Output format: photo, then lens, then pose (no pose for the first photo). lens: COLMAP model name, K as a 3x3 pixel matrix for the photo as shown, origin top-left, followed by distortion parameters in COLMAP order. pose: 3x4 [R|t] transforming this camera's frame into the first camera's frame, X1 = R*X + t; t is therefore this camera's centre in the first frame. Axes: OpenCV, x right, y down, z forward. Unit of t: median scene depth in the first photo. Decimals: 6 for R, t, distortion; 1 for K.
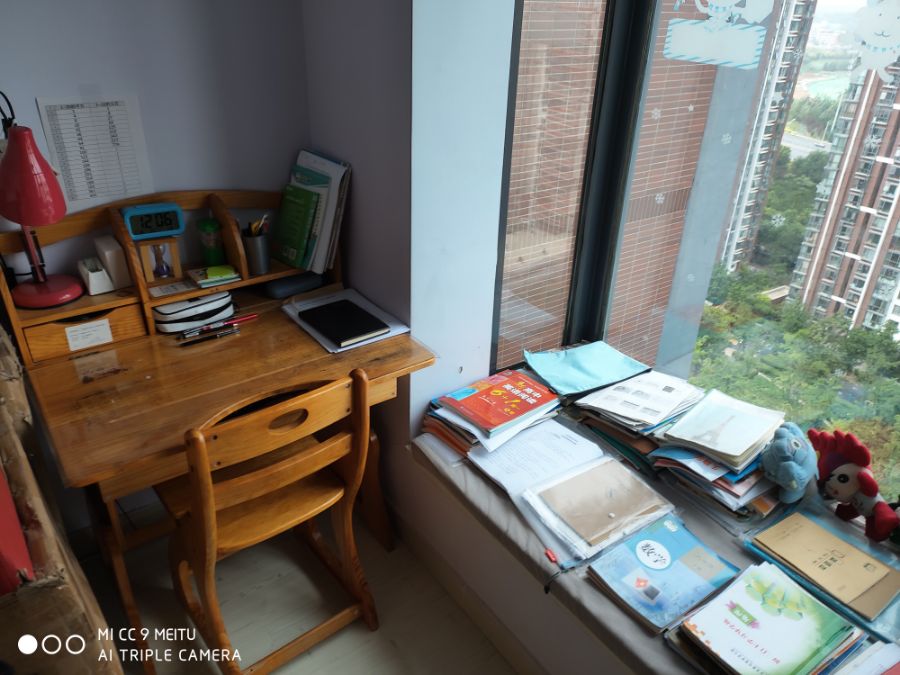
lens RADIAL K [[645.3, 0, 450.3], [0, 645.3, 334.5], [0, 0, 1]] dist [0.029830, -0.029929]
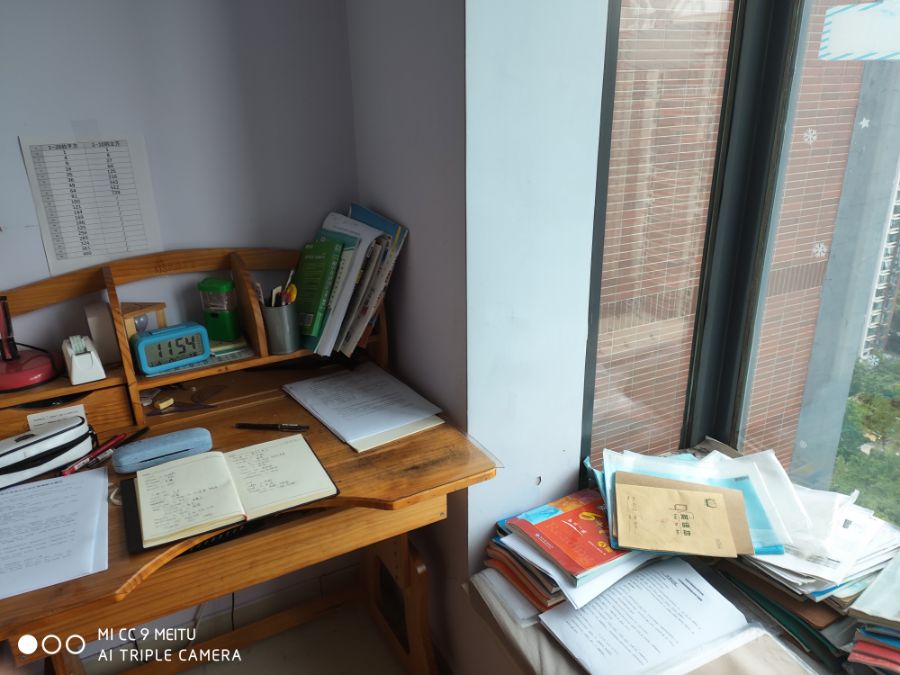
lens RADIAL K [[645.3, 0, 454.2], [0, 645.3, 340.5], [0, 0, 1]] dist [0.029830, -0.029929]
pose [[0.988350, 0.005634, -0.152096, 0.034313], [-0.024004, 0.992578, -0.119215, -0.015699], [0.150296, 0.121477, 0.981150, 0.252864]]
